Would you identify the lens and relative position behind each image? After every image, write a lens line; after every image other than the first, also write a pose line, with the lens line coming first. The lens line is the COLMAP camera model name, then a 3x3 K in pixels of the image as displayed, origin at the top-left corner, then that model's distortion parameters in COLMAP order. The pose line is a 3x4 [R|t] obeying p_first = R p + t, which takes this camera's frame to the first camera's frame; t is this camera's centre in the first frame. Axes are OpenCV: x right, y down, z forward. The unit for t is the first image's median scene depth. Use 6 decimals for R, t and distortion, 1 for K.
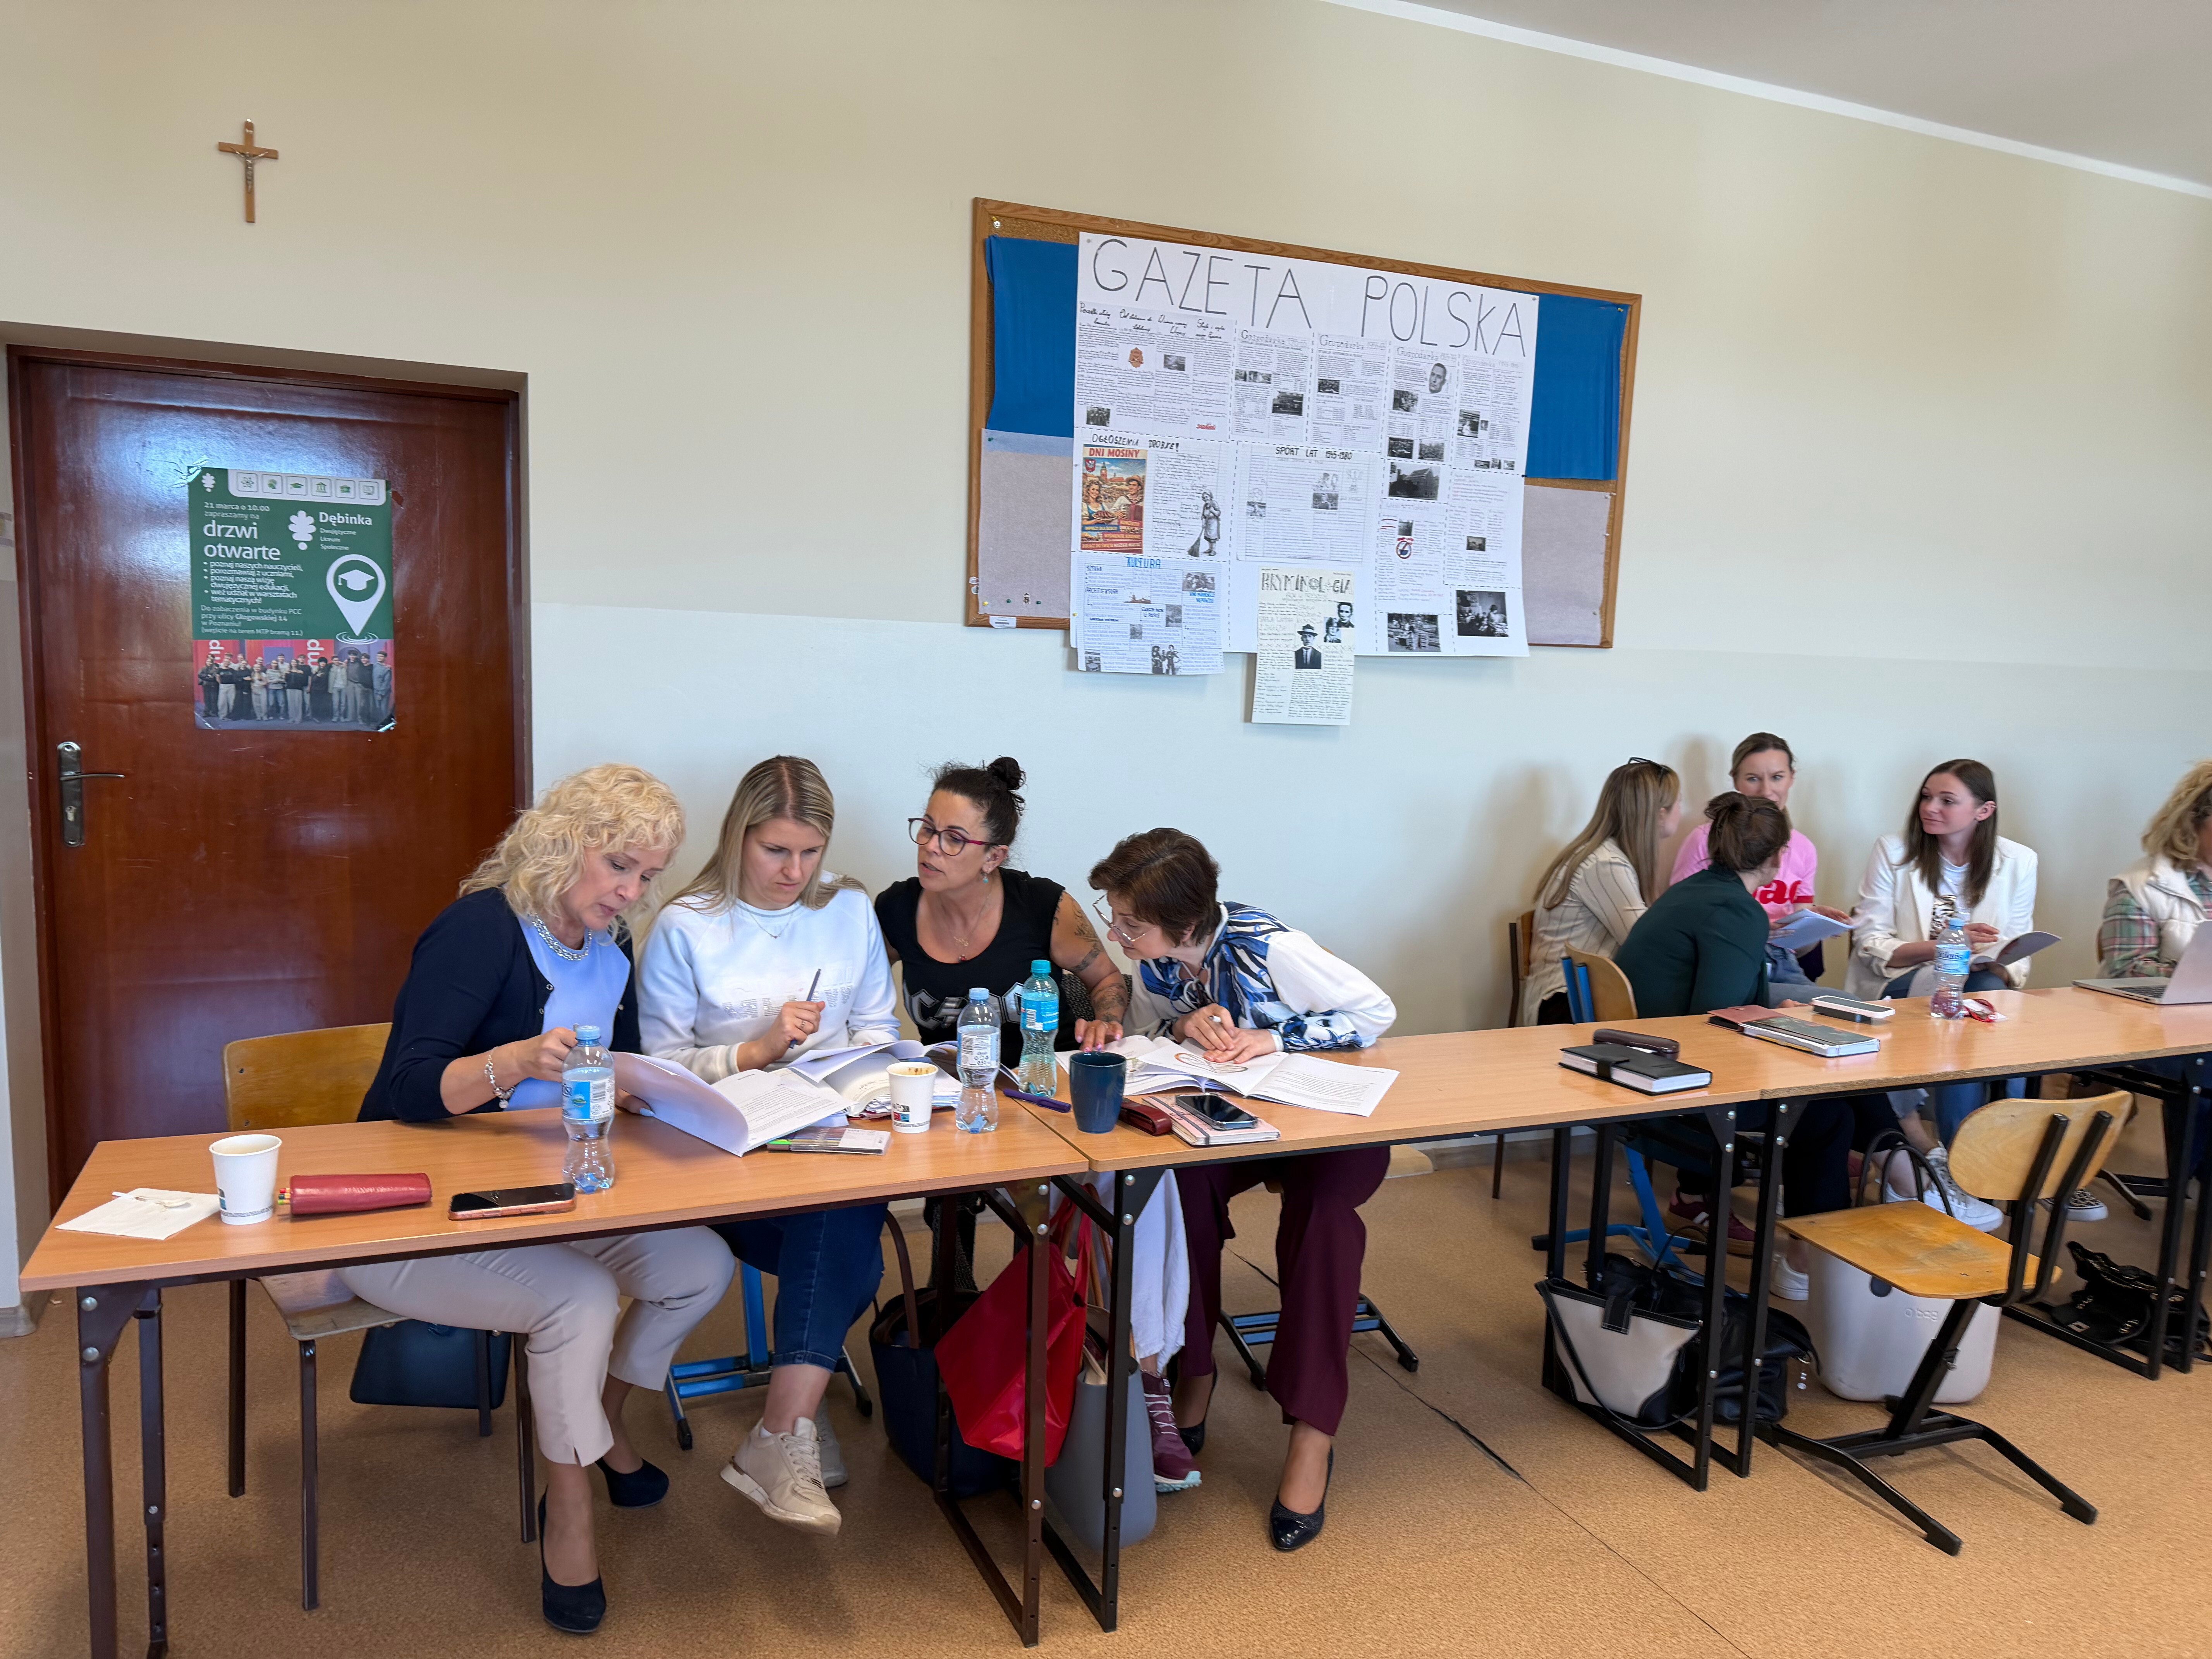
lens RADIAL K [[1552.9, 0, 1082.4], [0, 1552.9, 829.2], [0, 0, 1]] dist [0.006318, -0.018530]
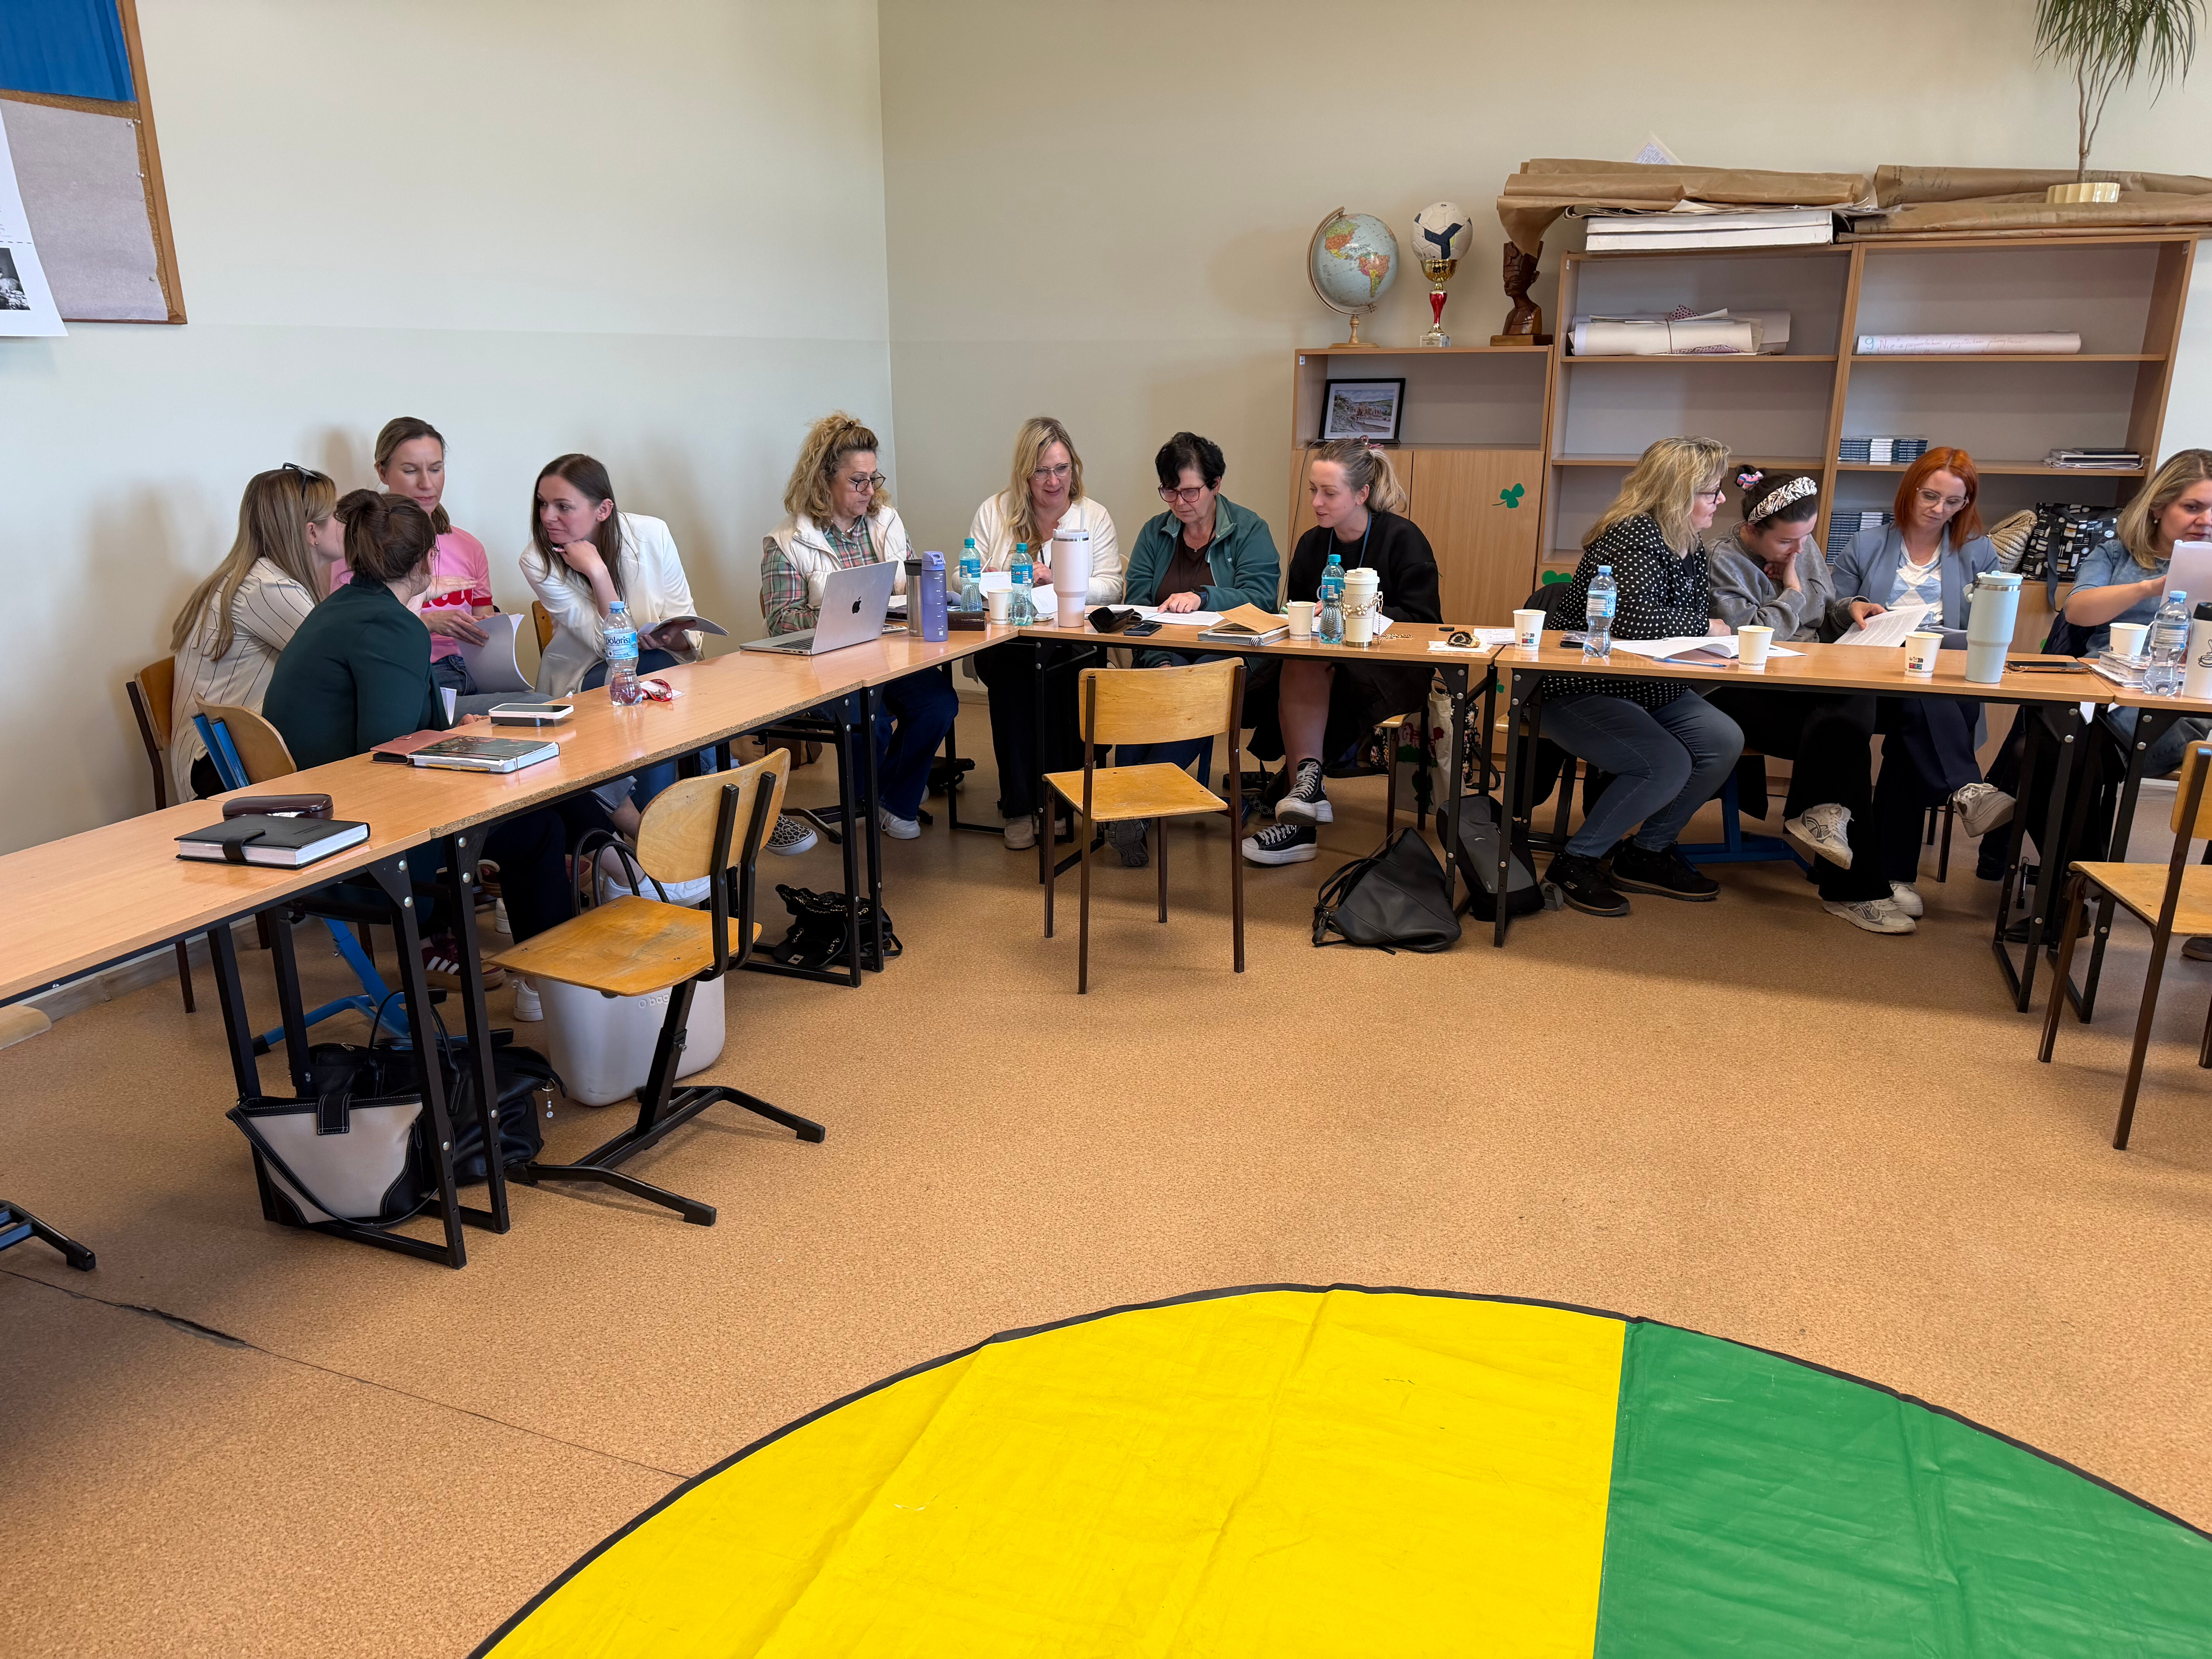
lens RADIAL K [[1552.9, 0, 1099.0], [0, 1552.9, 850.8], [0, 0, 1]] dist [0.006318, -0.018530]
pose [[0.707643, -0.246654, 0.662120, 0.100765], [0.109264, 0.964019, 0.242342, 0.006056], [-0.698070, -0.099146, 0.709132, 0.093087]]
